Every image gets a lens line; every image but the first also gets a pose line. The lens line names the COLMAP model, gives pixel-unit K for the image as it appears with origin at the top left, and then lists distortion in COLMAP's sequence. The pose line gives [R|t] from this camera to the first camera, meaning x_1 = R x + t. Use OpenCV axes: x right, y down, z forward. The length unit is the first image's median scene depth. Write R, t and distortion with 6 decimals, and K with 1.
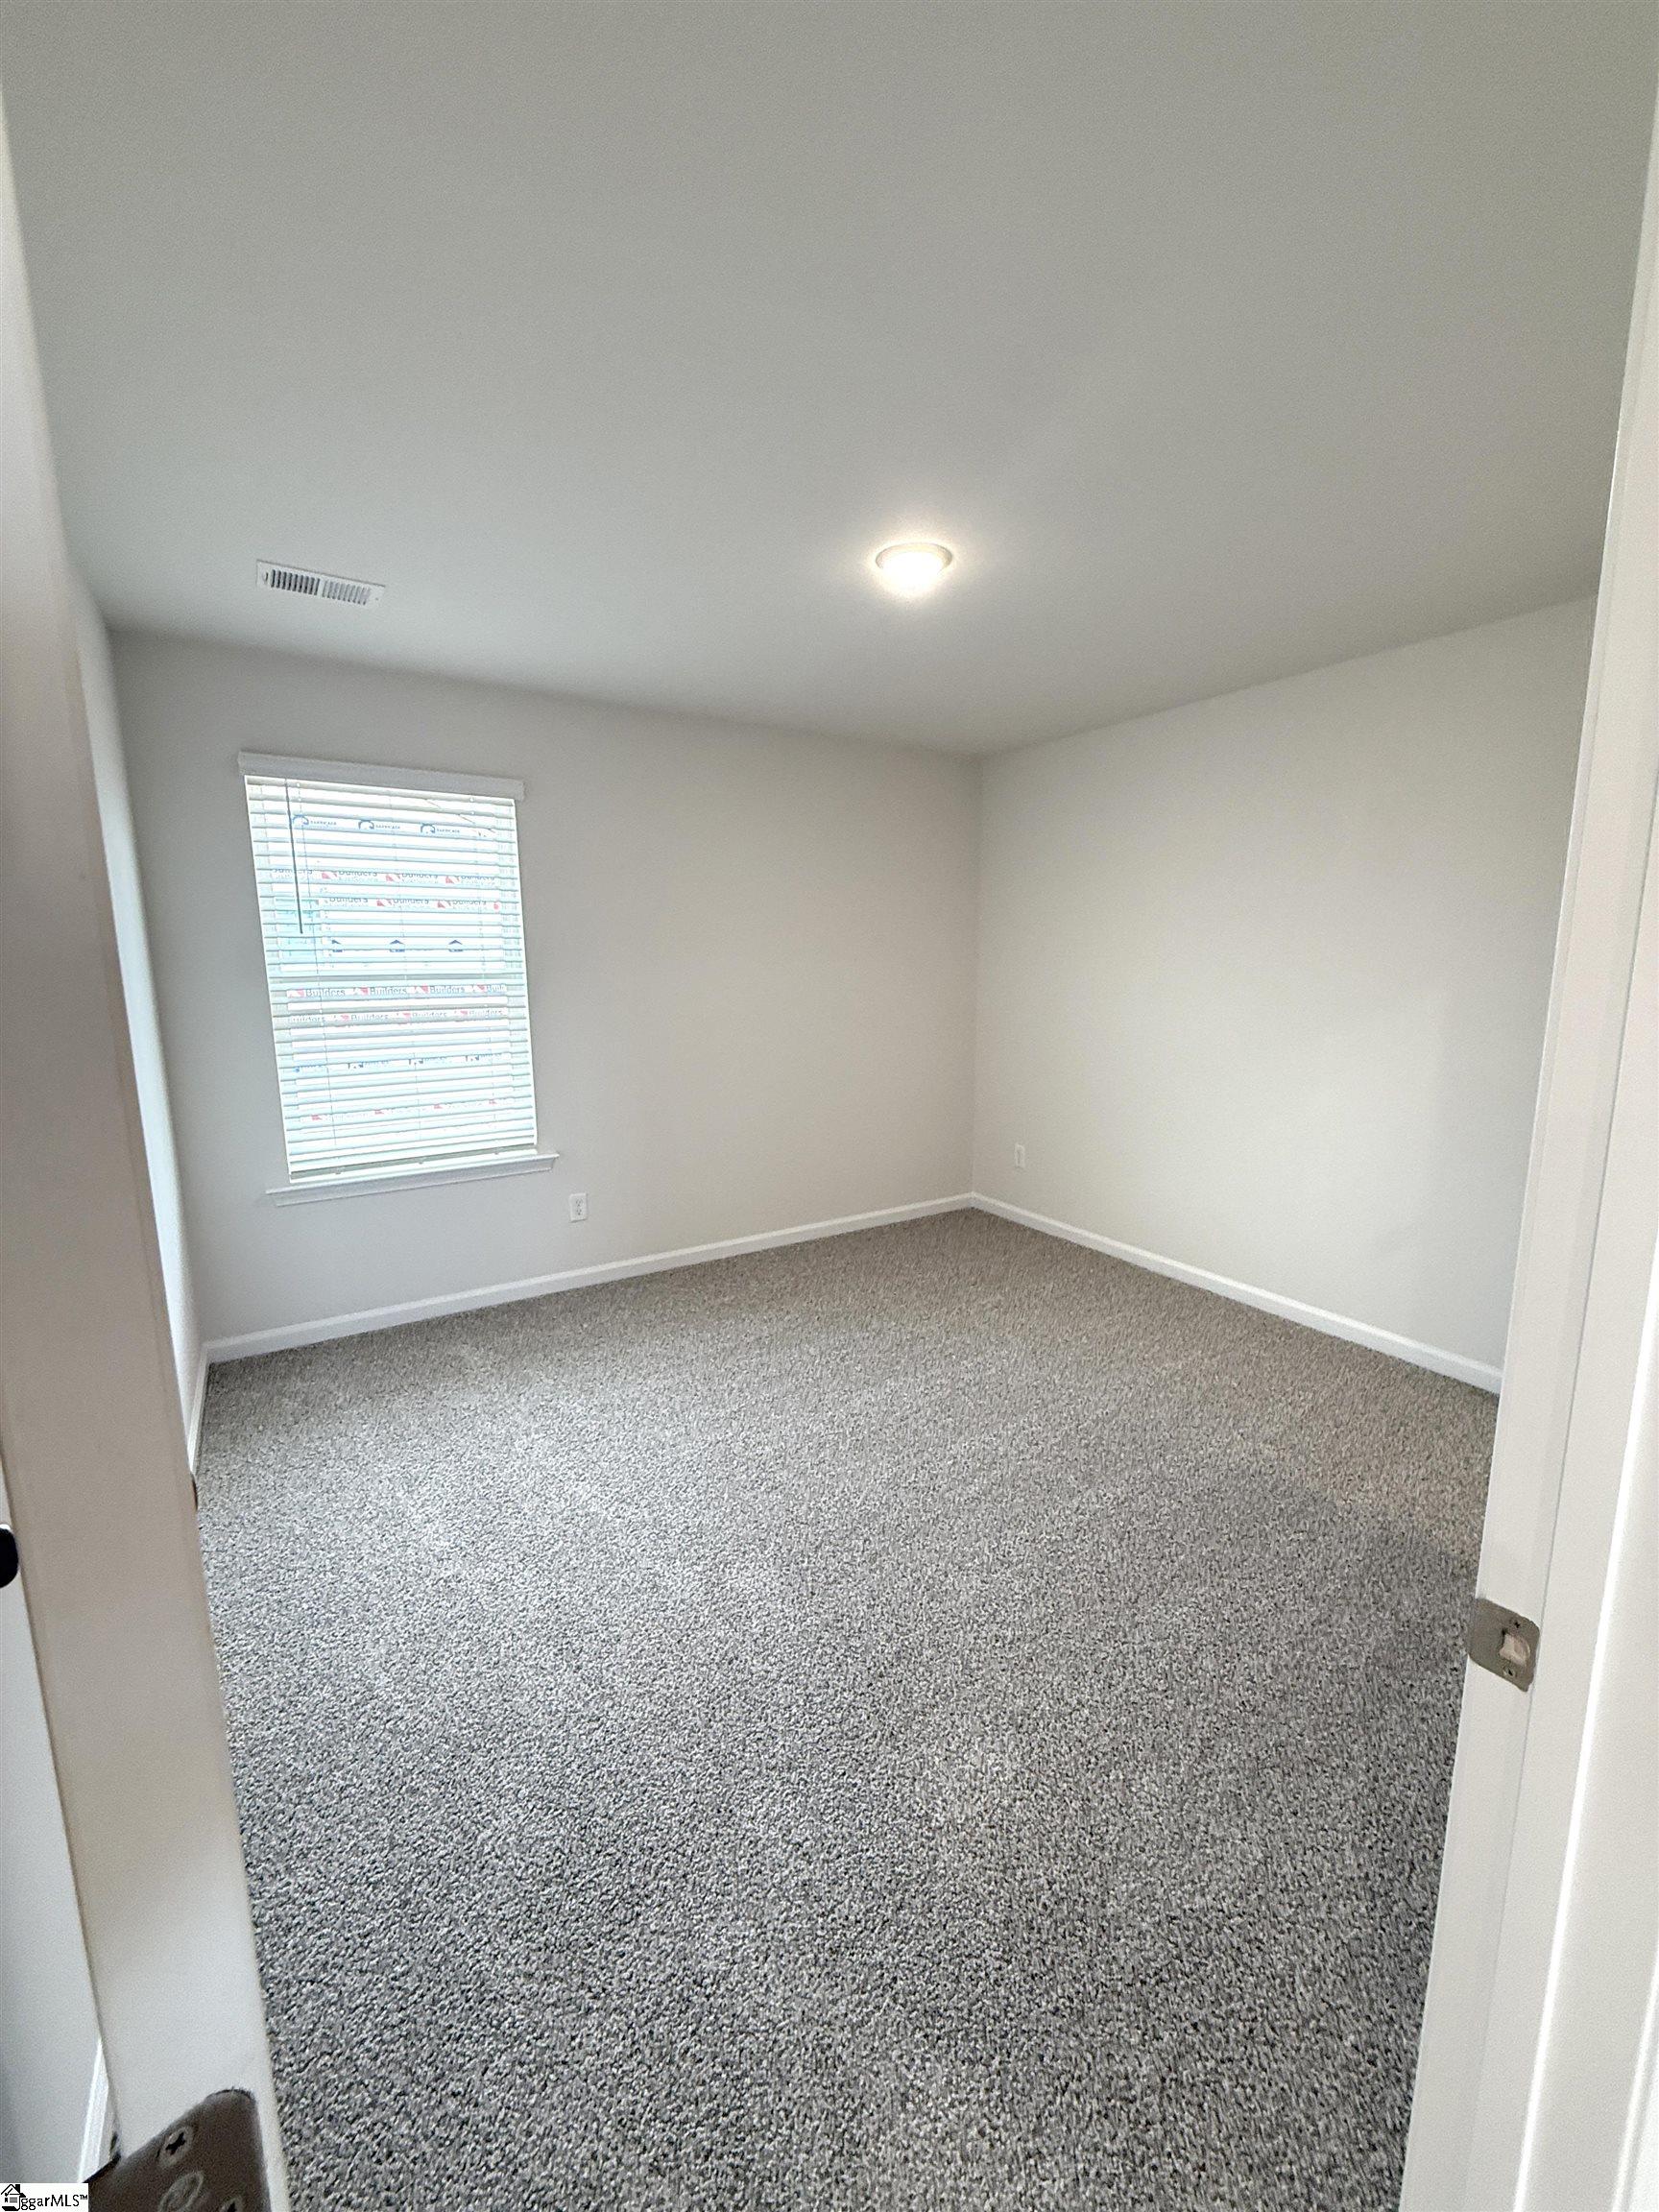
lens RADIAL K [[878.1, 0, 823.7], [0, 878.1, 1100.7], [0, 0, 1]] dist [-0.000383, 0.000301]
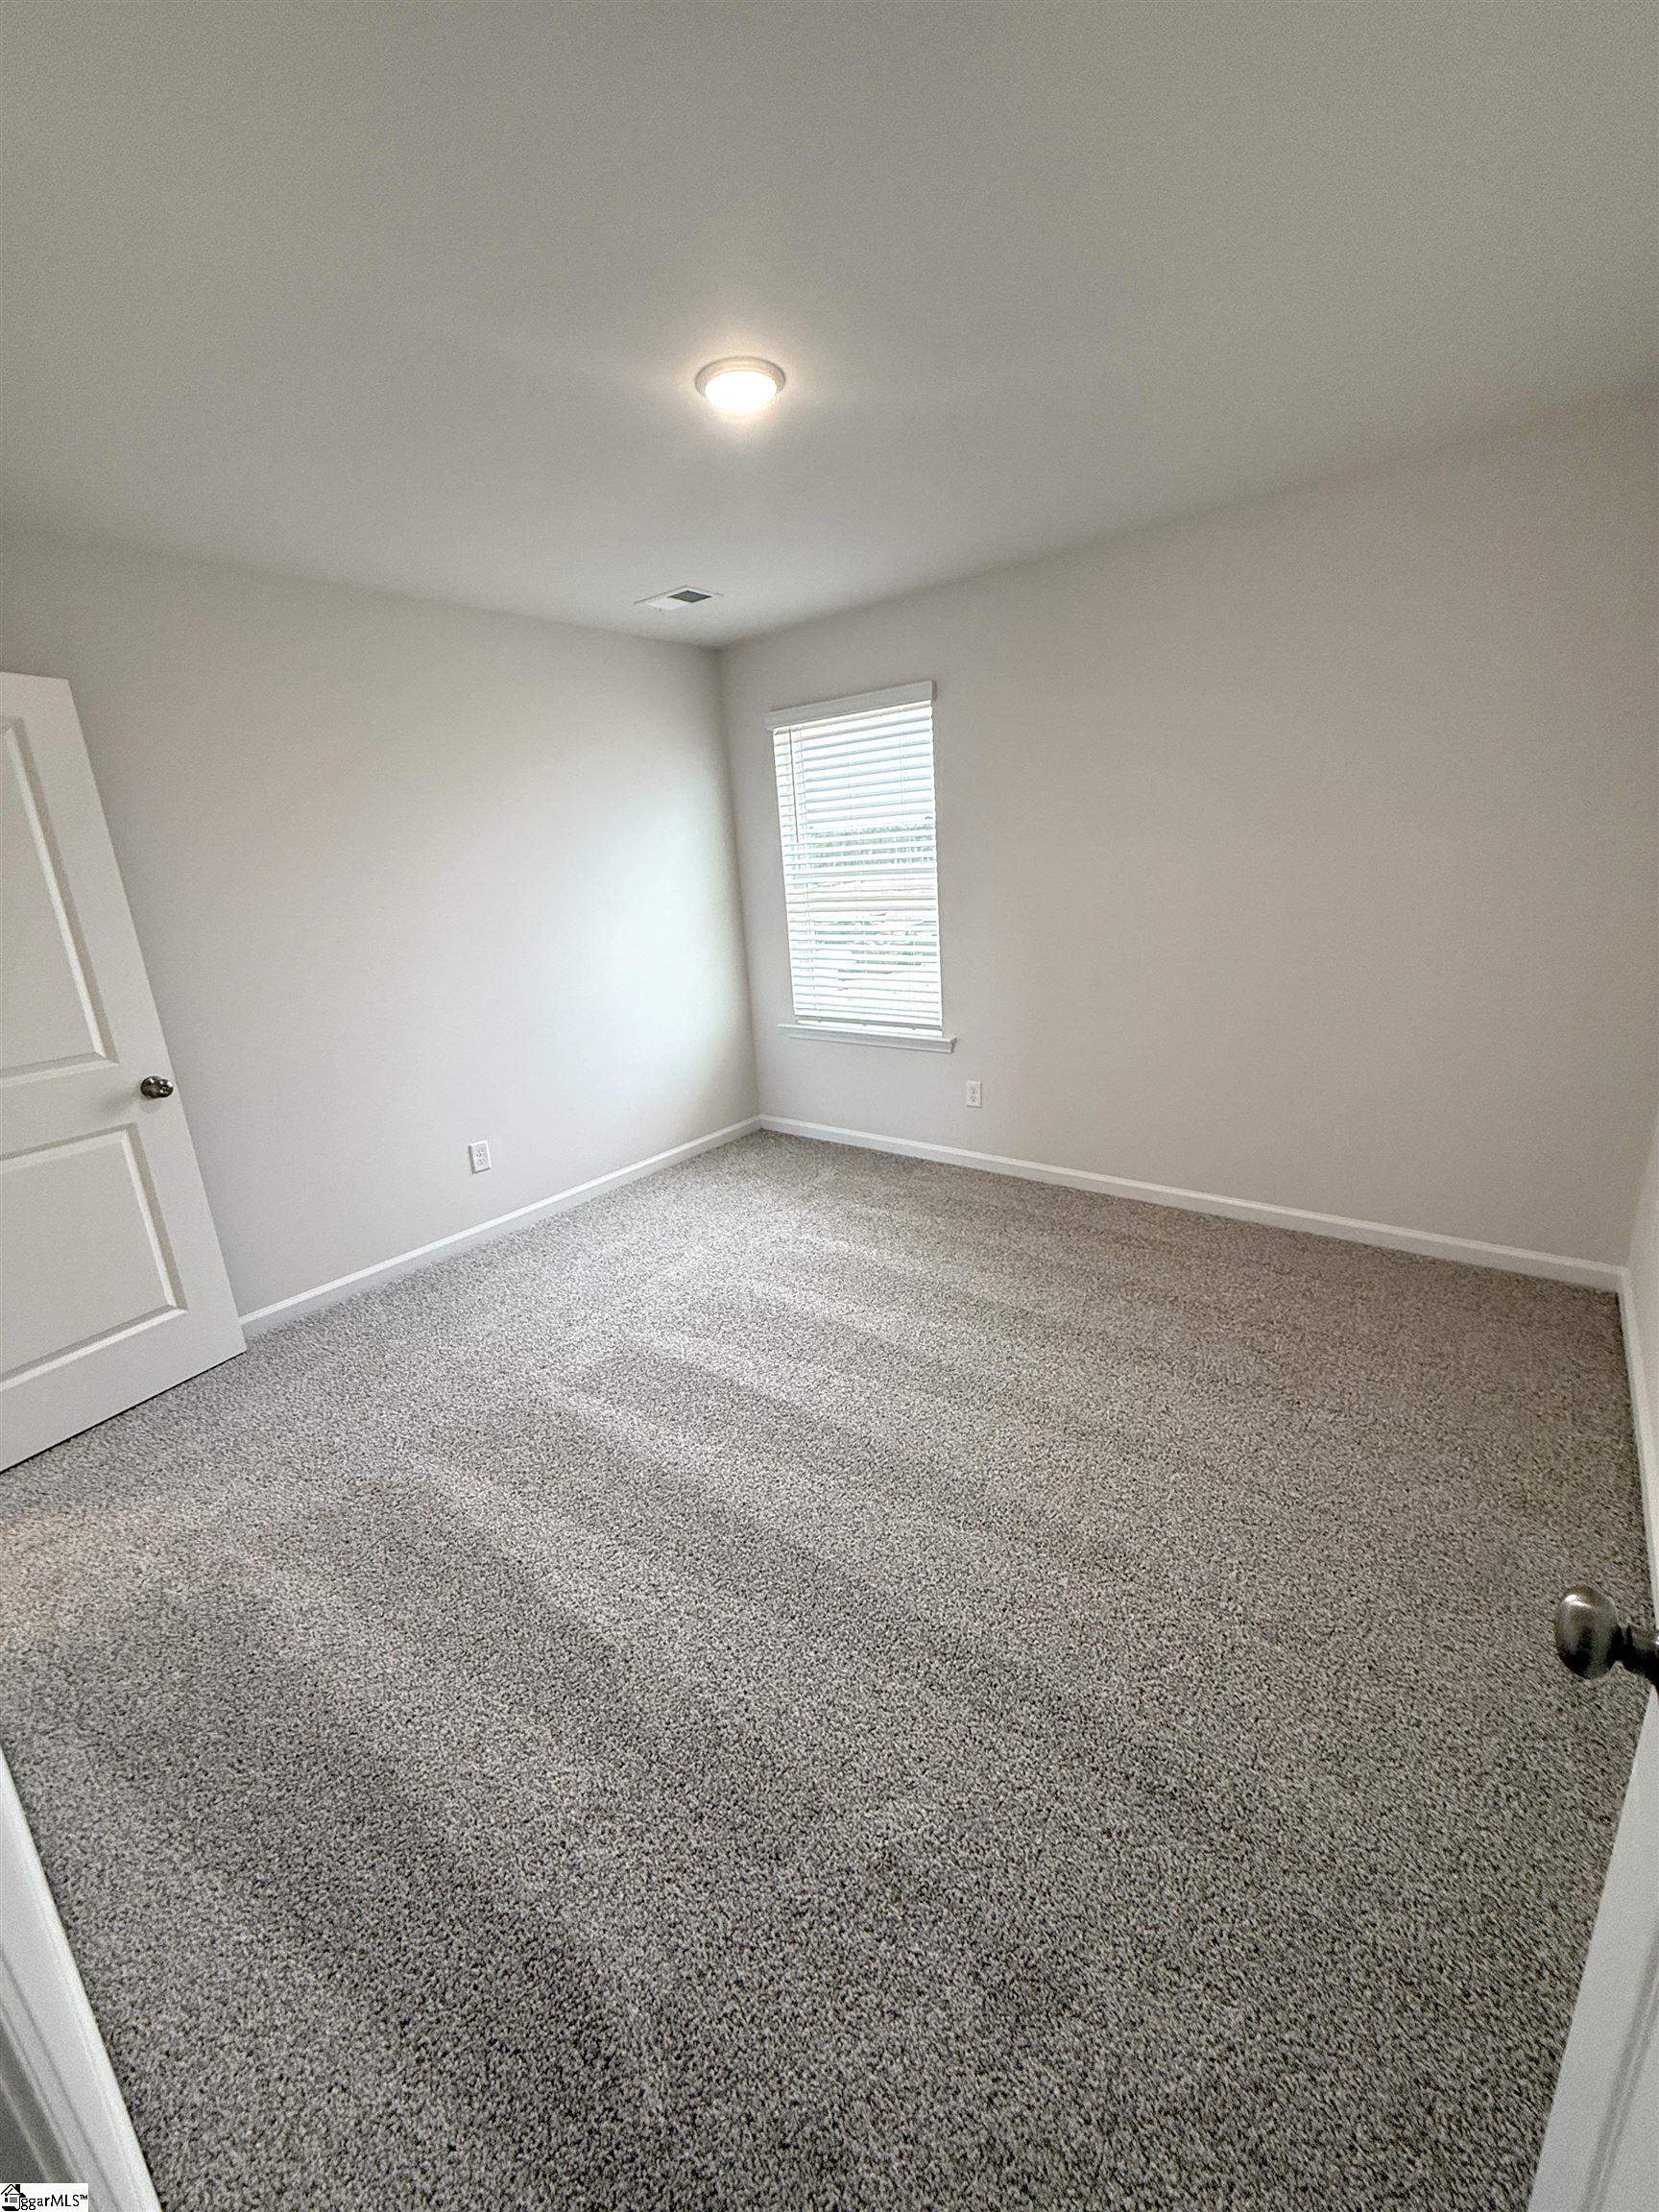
lens RADIAL K [[847.4, 0, 835.1], [0, 847.4, 1100.7], [0, 0, 1]] dist [-0.000429, 0.000072]
pose [[0.340412, 0.232918, -0.910971, 0.631197], [-0.105836, 0.972168, 0.209016, -0.070264], [0.934301, 0.025262, 0.355589, 0.518038]]
